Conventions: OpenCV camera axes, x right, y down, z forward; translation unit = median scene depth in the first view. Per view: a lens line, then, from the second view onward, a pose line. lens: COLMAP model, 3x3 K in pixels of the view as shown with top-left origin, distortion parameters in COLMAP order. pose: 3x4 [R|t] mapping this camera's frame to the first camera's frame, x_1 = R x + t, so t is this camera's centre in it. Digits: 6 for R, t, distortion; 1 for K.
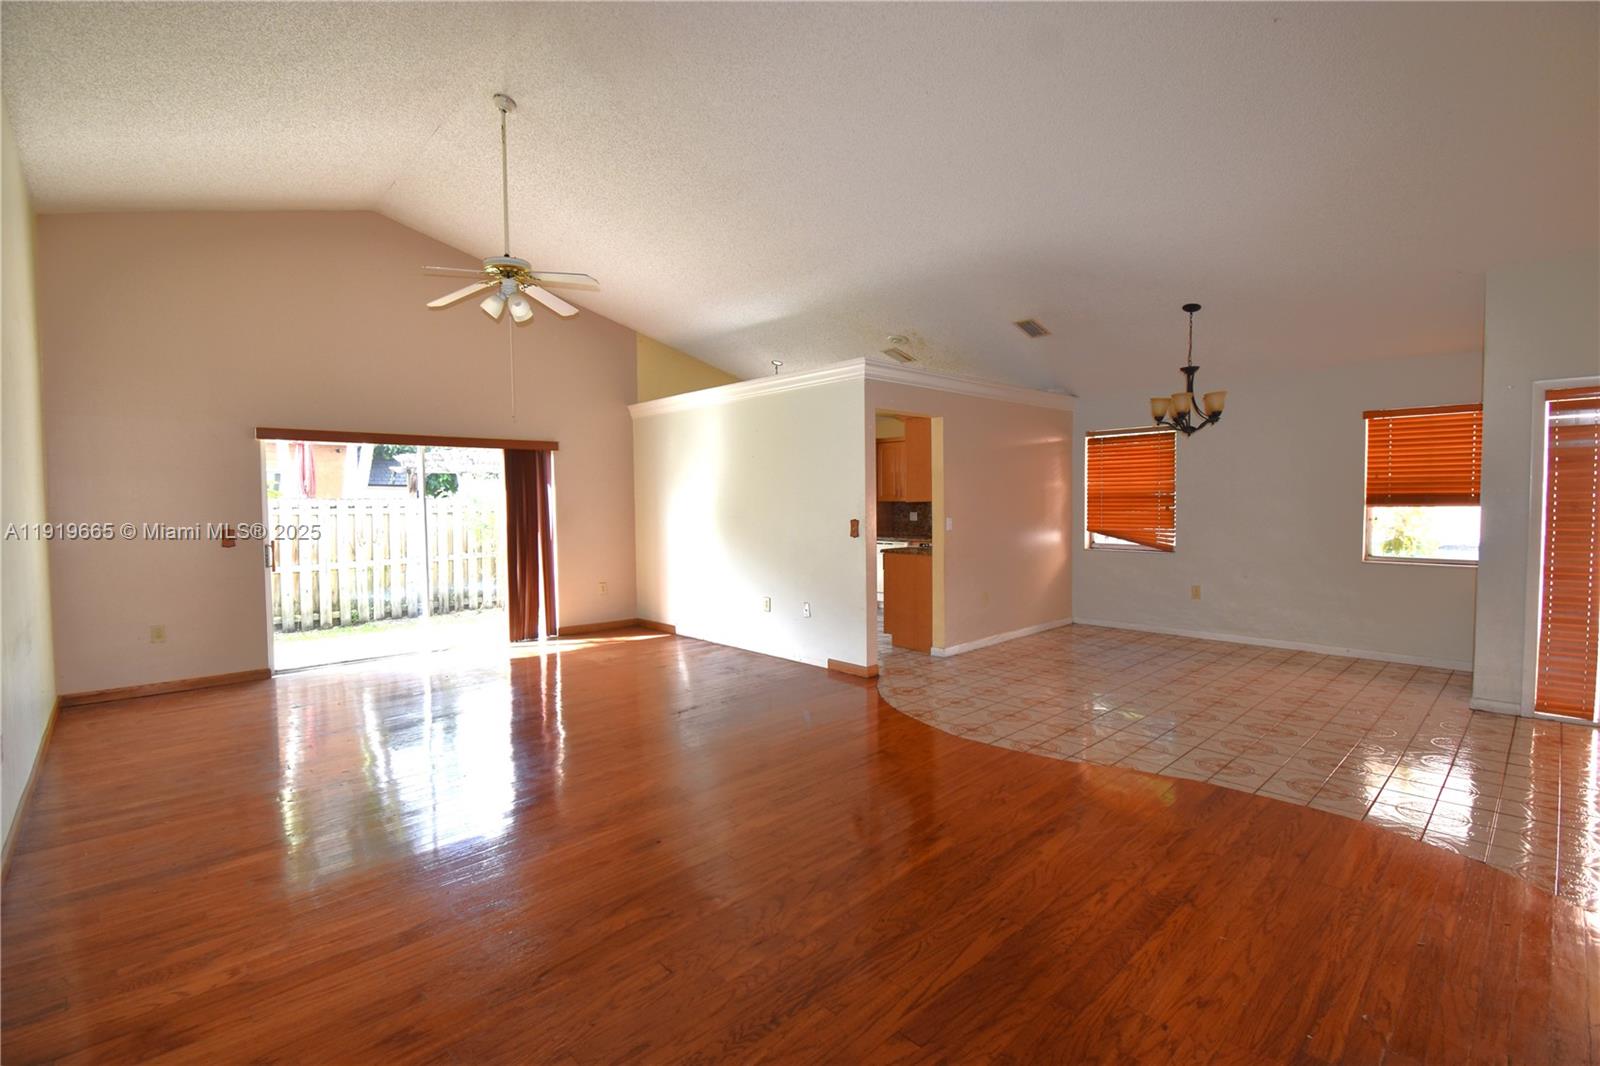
lens RADIAL K [[717.5, 0, 800.0], [0, 717.5, 533.0], [0, 0, 1]] dist [0.023589, -0.028862]
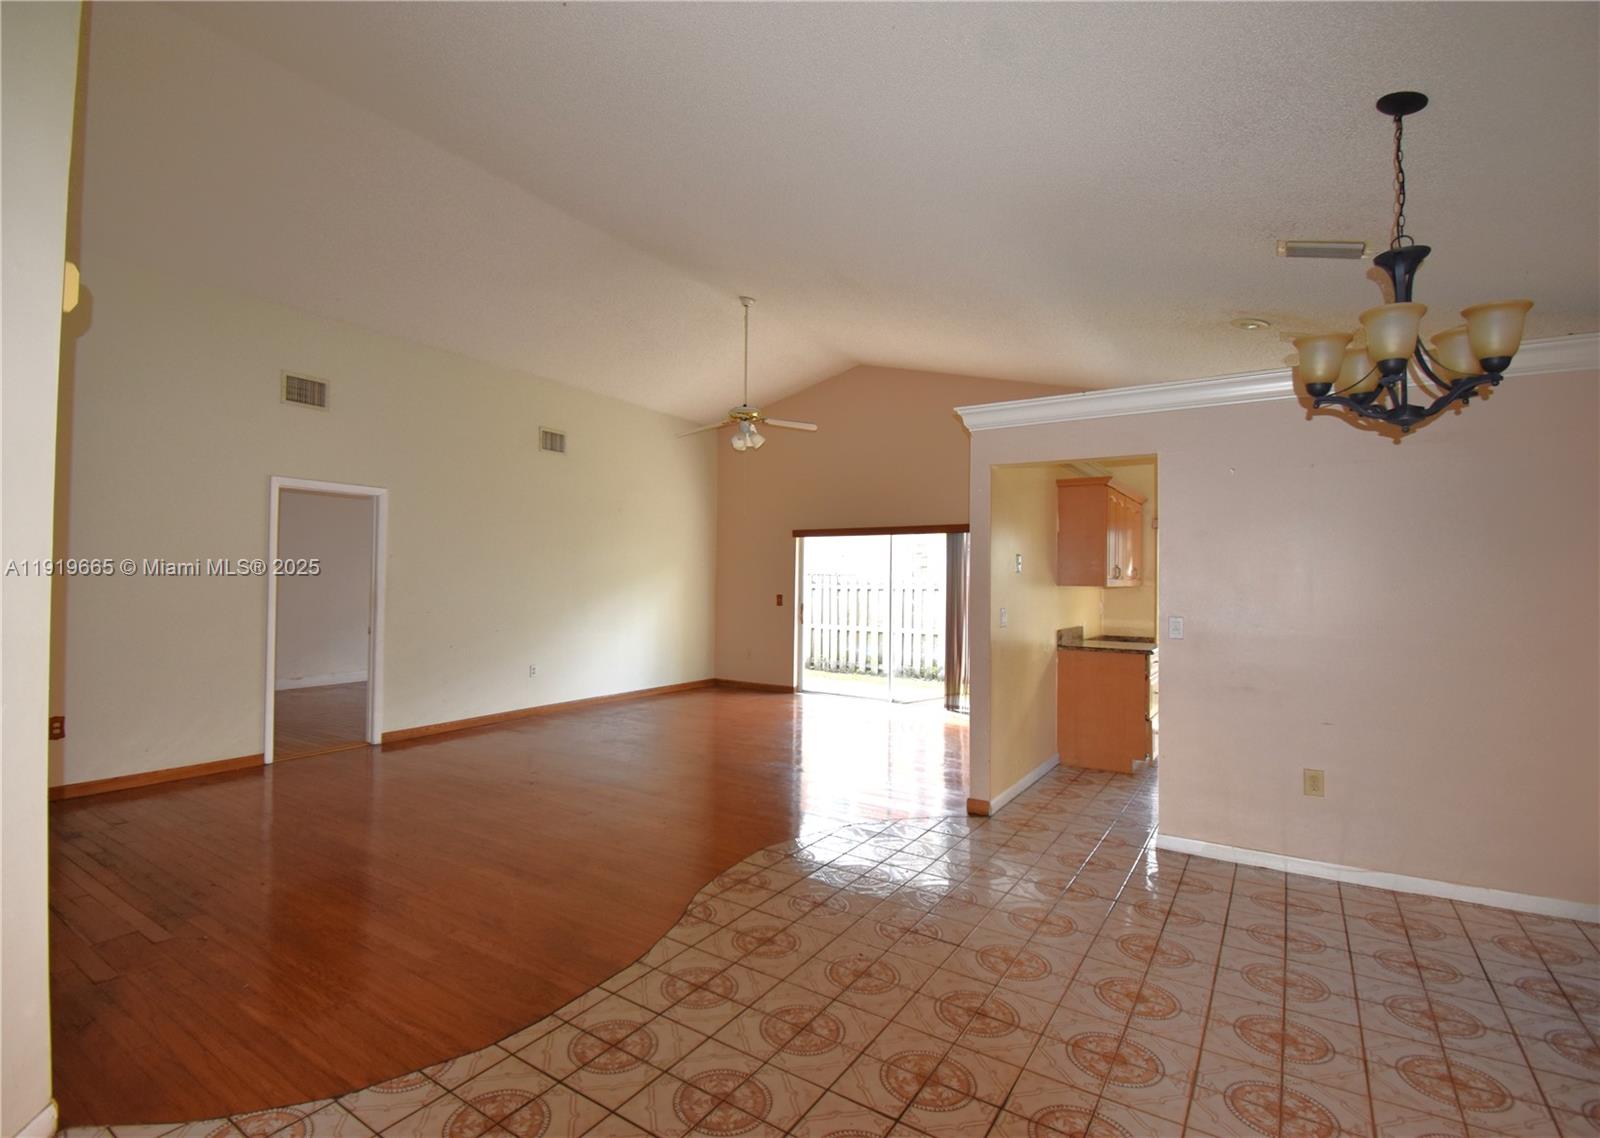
lens RADIAL K [[755.6, 0, 739.5], [0, 755.6, 564.2], [0, 0, 1]] dist [0.000150, -0.000031]
pose [[0.200823, -0.004907, -0.979615, 0.753858], [-0.059335, 0.998091, -0.017163, -0.033902], [0.977829, 0.061572, 0.200149, 0.511015]]
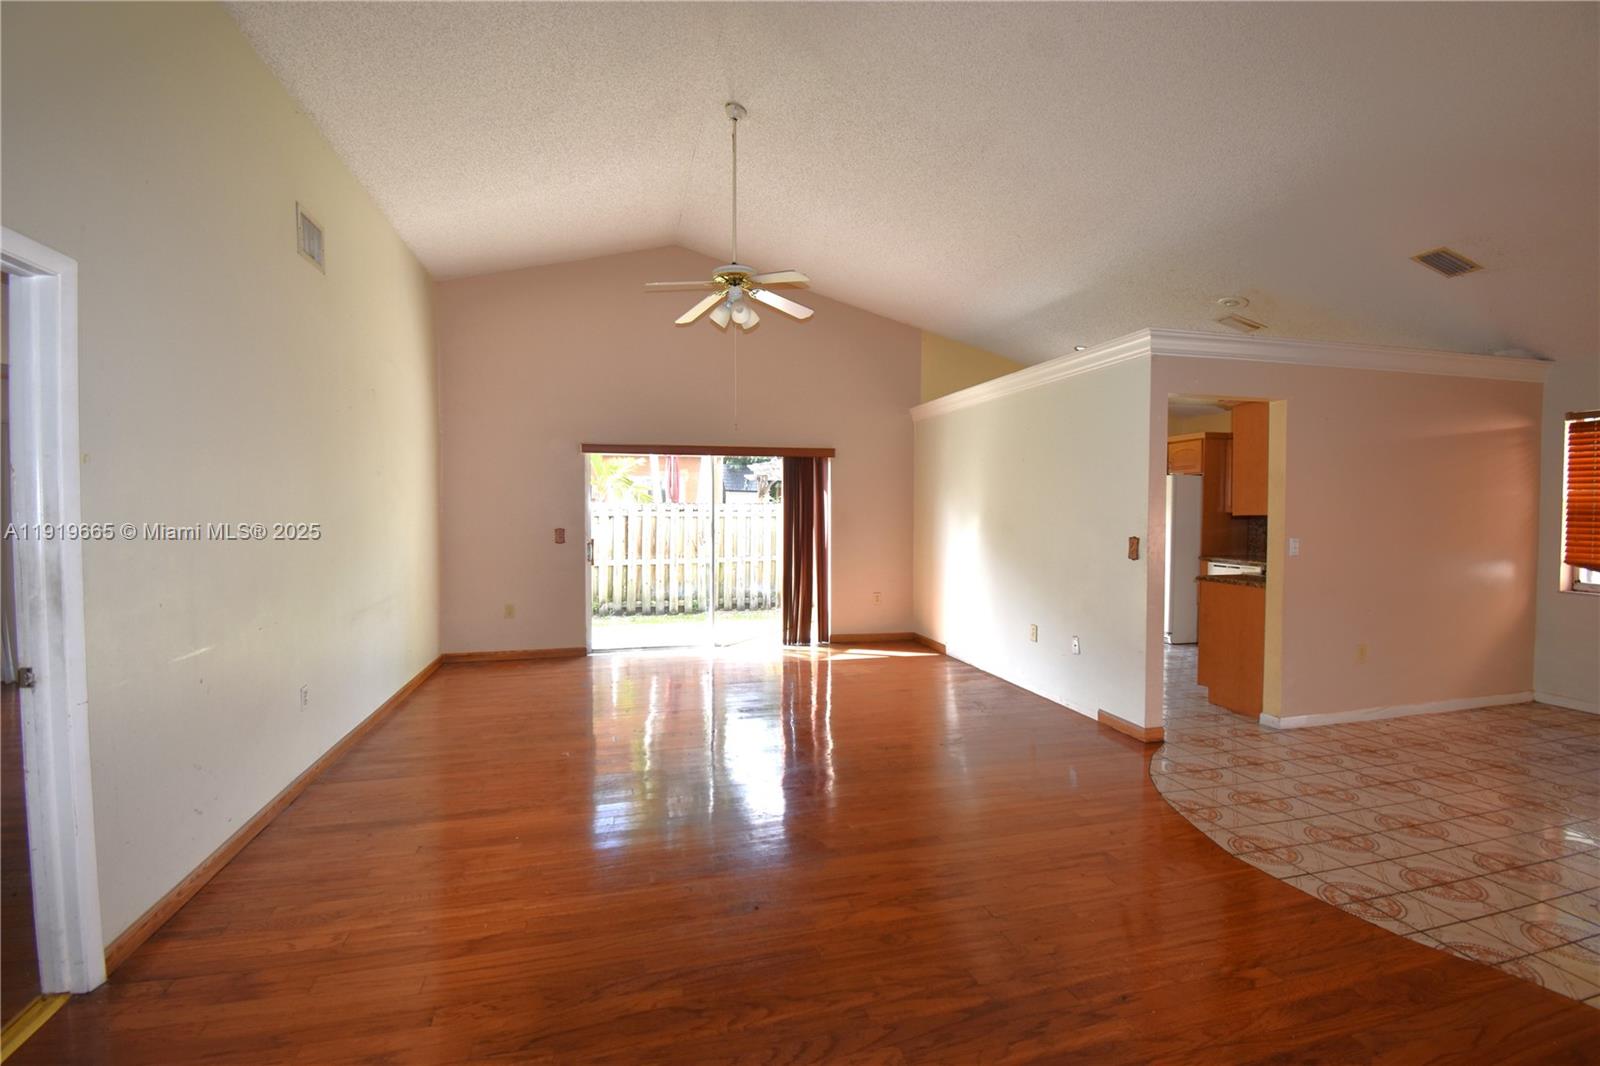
lens RADIAL K [[717.5, 0, 800.0], [0, 717.5, 533.0], [0, 0, 1]] dist [0.023589, -0.028862]
pose [[0.877867, 0.029350, -0.478004, 0.116709], [-0.033021, 0.999454, 0.000724, -0.010274], [0.477765, 0.015149, 0.878357, 0.122660]]
